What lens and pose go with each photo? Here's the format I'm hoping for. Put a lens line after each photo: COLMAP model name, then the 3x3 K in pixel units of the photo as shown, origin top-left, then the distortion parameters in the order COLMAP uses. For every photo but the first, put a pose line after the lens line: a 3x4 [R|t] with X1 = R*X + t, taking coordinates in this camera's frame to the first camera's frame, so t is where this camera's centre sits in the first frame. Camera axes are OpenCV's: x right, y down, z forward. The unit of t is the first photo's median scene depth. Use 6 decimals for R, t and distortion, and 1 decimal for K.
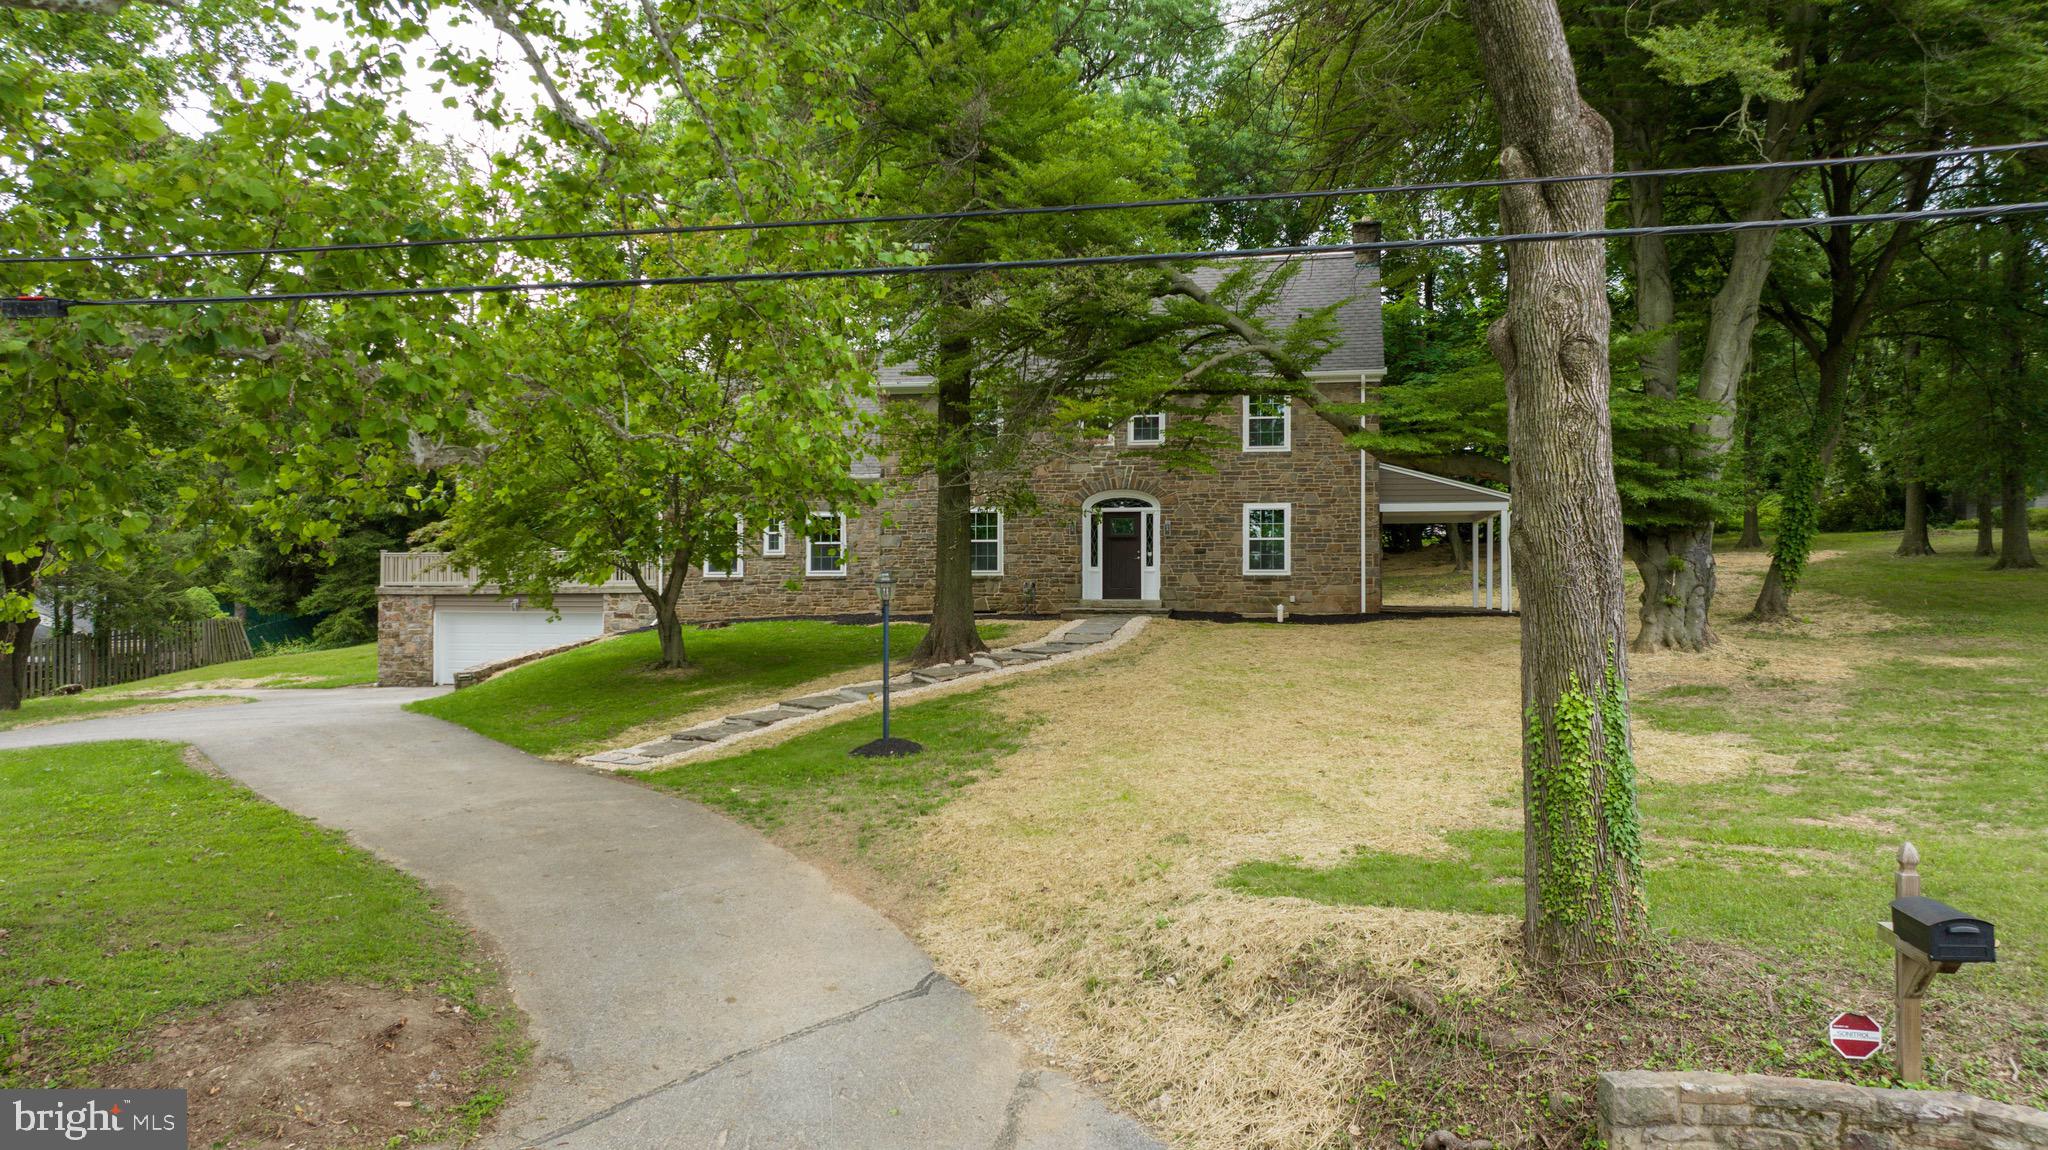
lens RADIAL K [[1439.7, 0, 1024.0], [0, 1439.7, 575.0], [0, 0, 1]] dist [-0.040969, 0.052310]
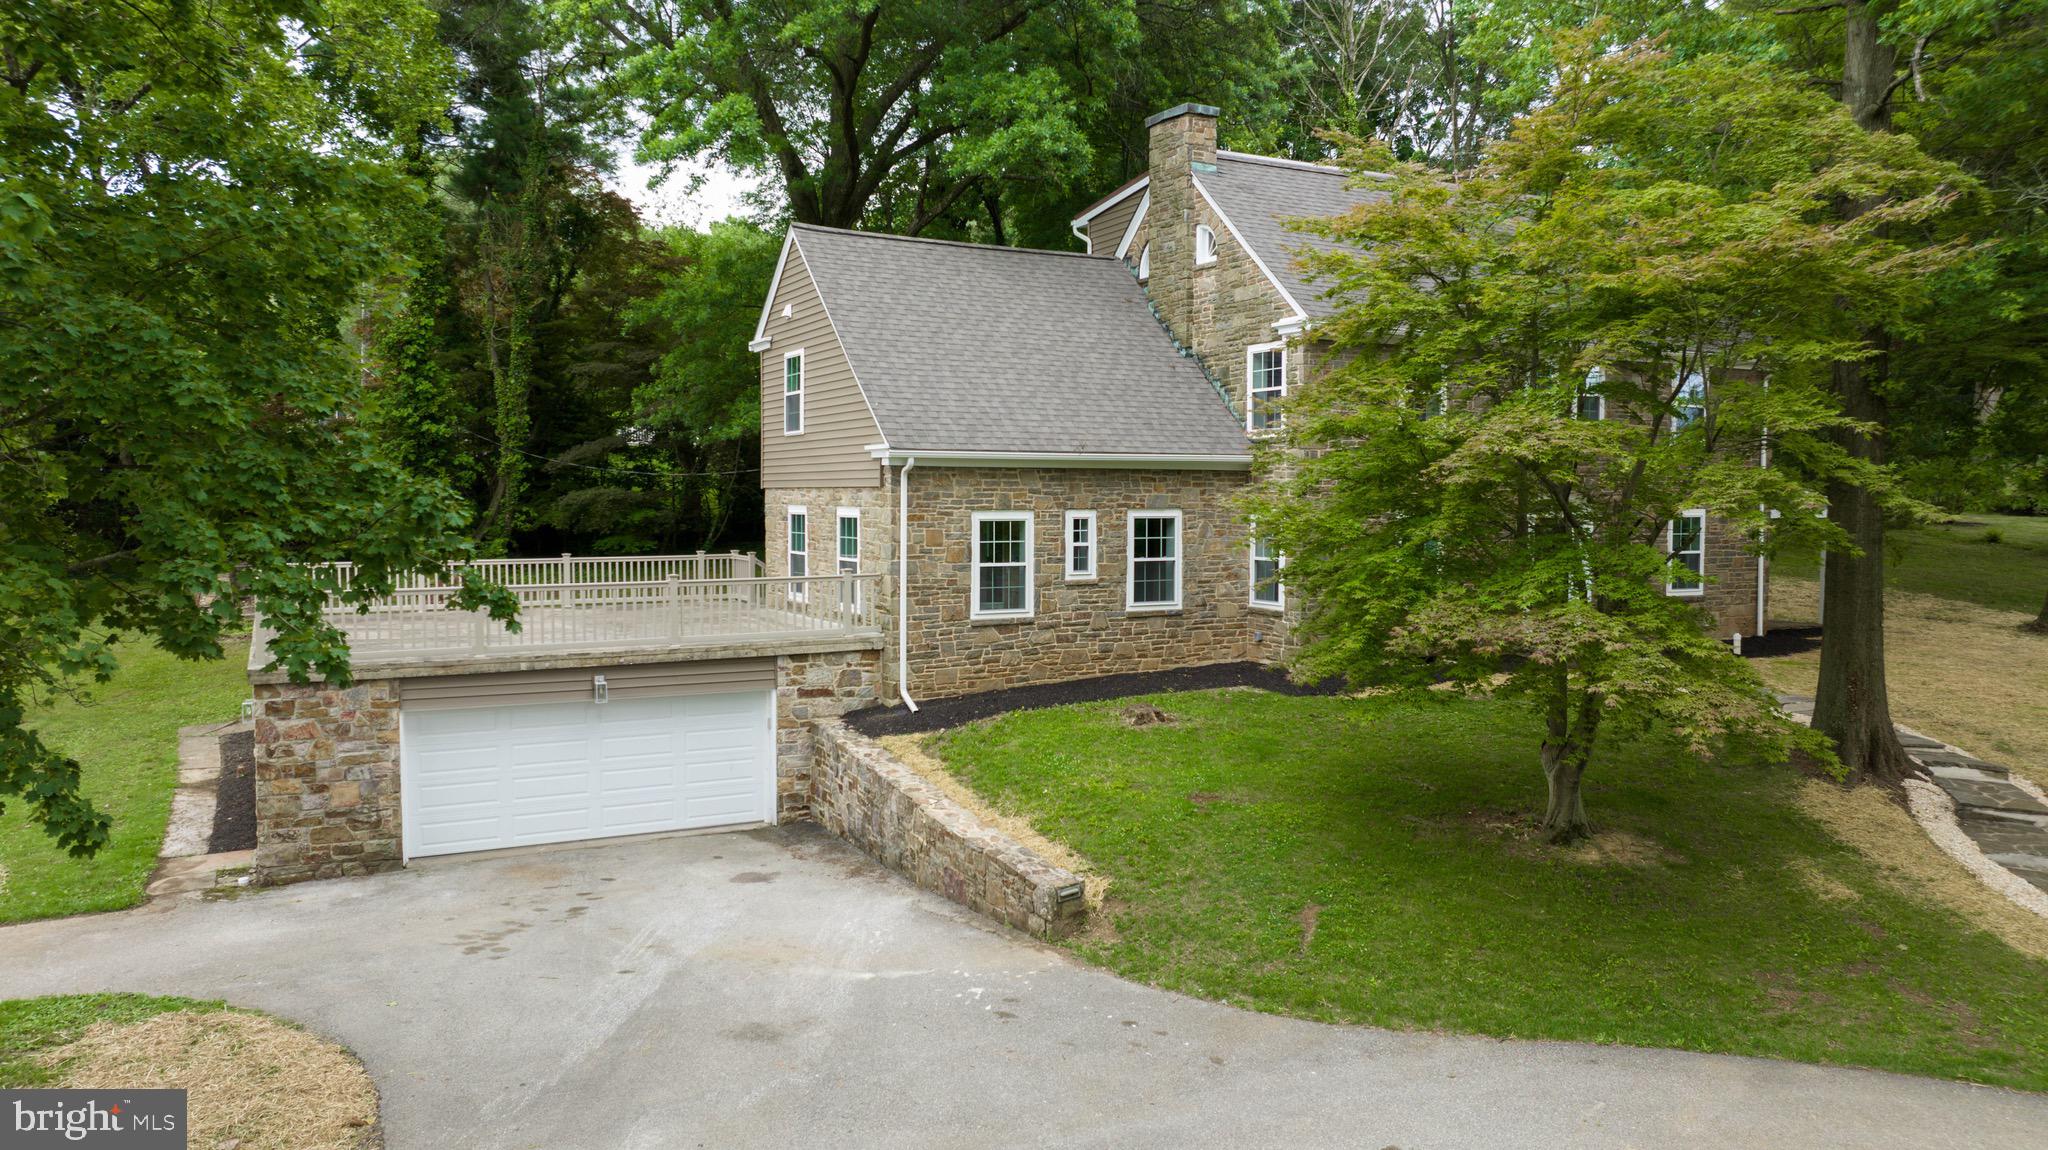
lens RADIAL K [[1439.7, 0, 1024.0], [0, 1439.7, 575.0], [0, 0, 1]] dist [-0.040969, 0.052310]
pose [[0.776285, -0.035400, 0.629387, -0.639891], [-0.011684, 0.997442, 0.070512, -0.065111], [-0.630274, -0.062091, 0.773886, 0.589028]]
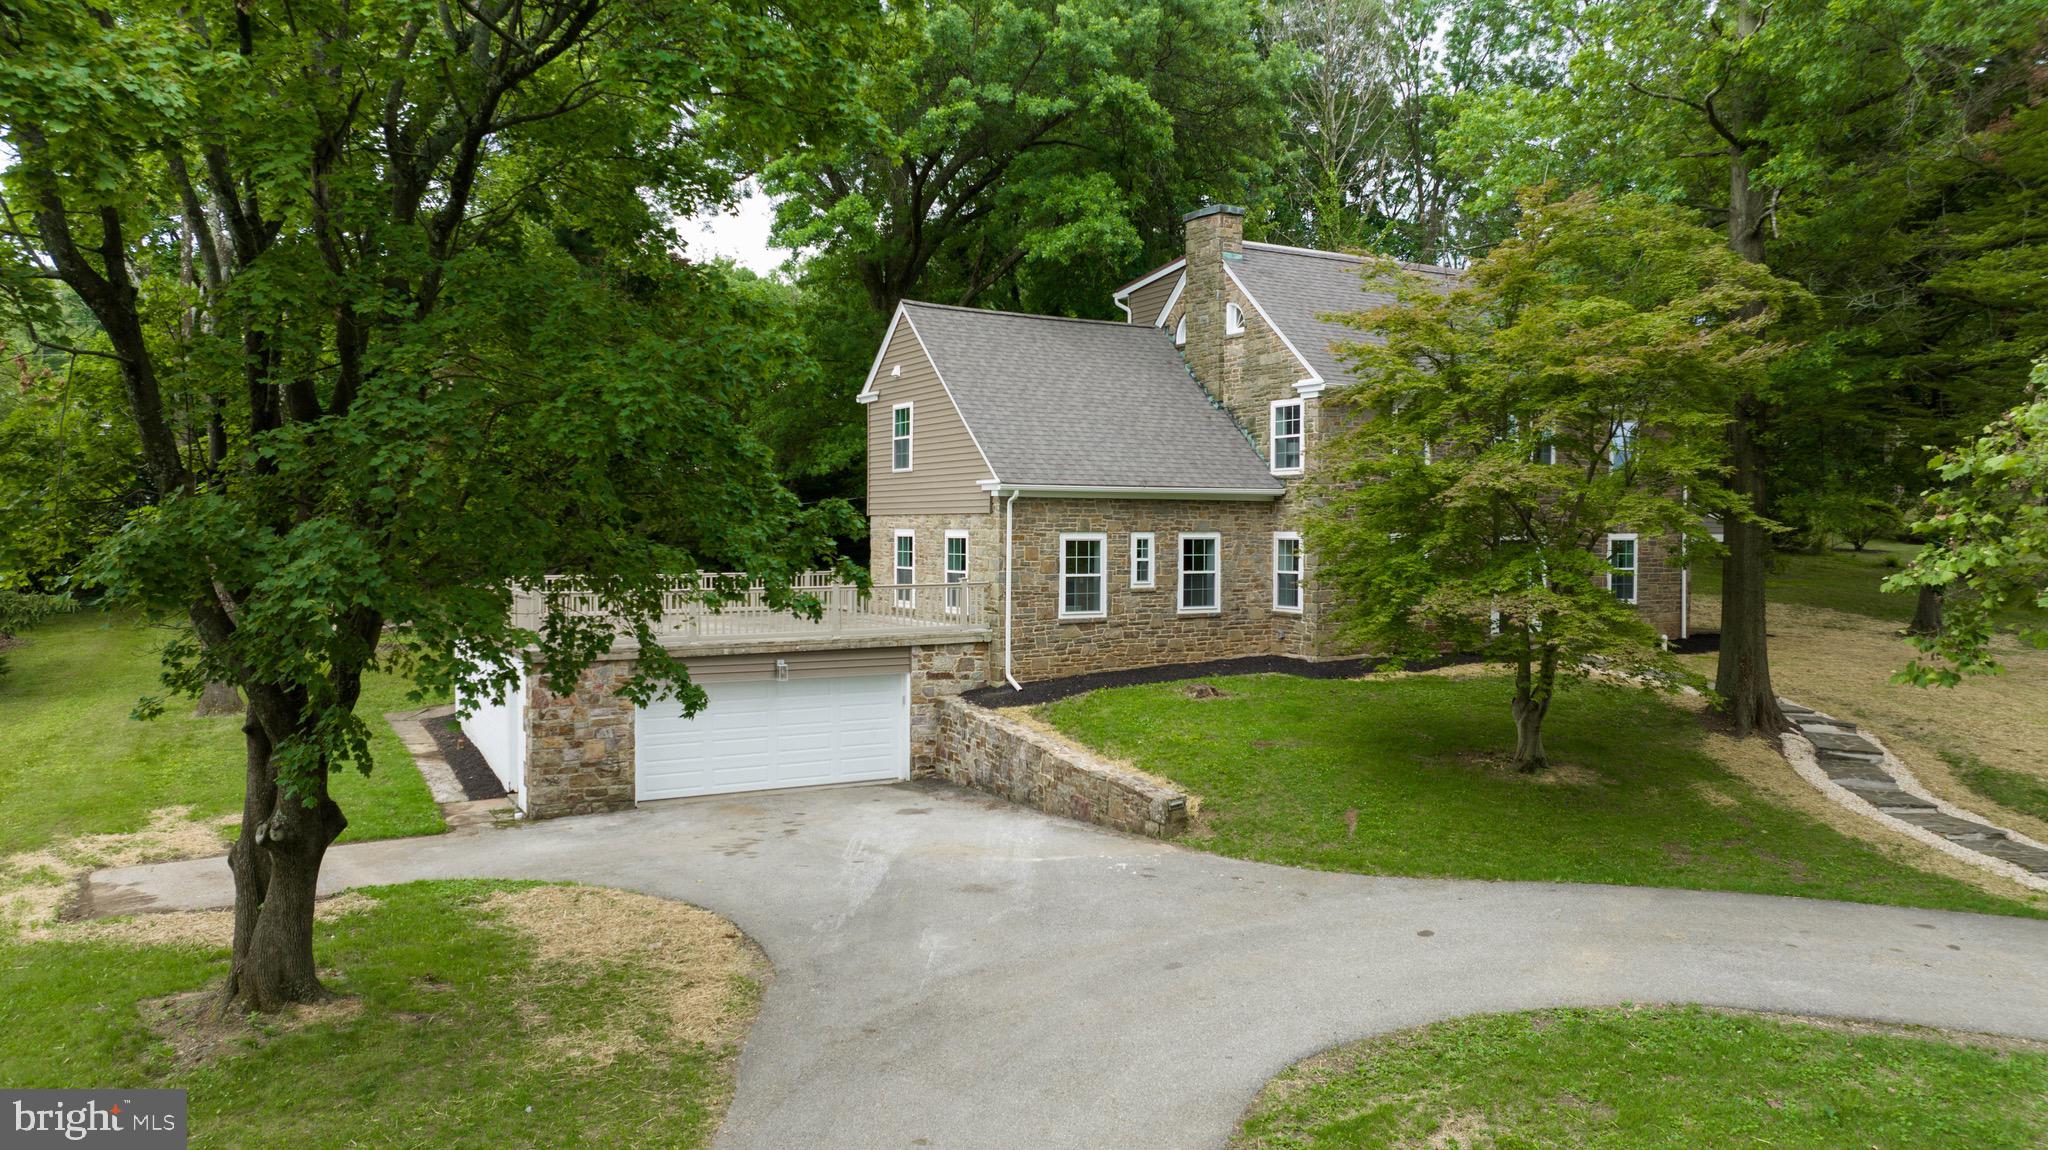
lens RADIAL K [[1441.1, 0, 1024.0], [0, 1441.1, 575.0], [0, 0, 1]] dist [-0.030292, 0.032747]
pose [[0.756697, -0.020040, 0.653459, -0.801084], [-0.013132, 0.998862, 0.045839, -0.061026], [-0.653634, -0.043268, 0.755573, 0.500438]]
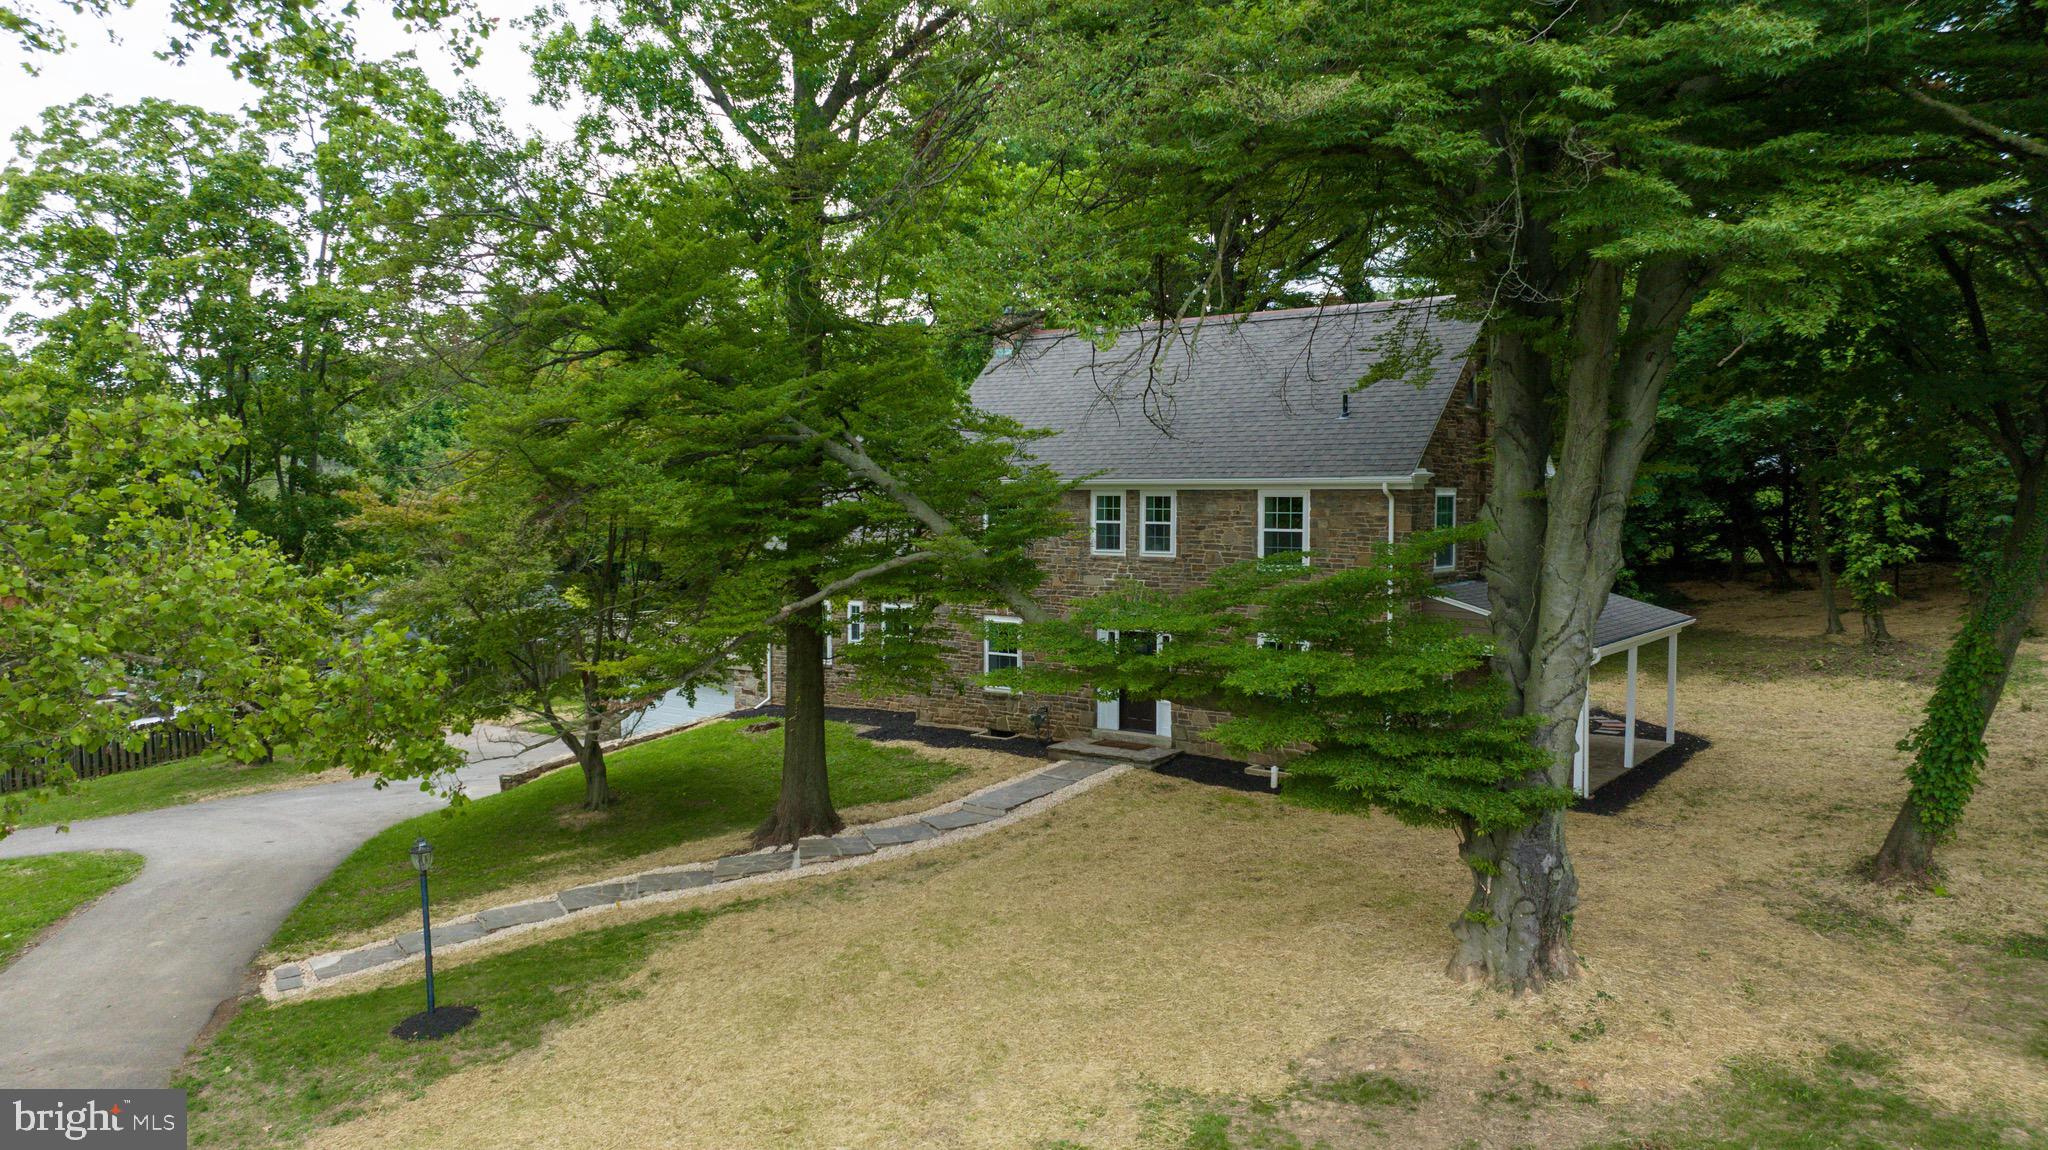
lens RADIAL K [[1439.7, 0, 1024.0], [0, 1439.7, 575.0], [0, 0, 1]] dist [-0.040969, 0.052310]
pose [[0.895899, 0.023316, -0.443646, 0.393625], [0.007582, 0.997674, 0.067744, -0.138613], [0.444193, -0.064055, 0.893638, 0.202824]]
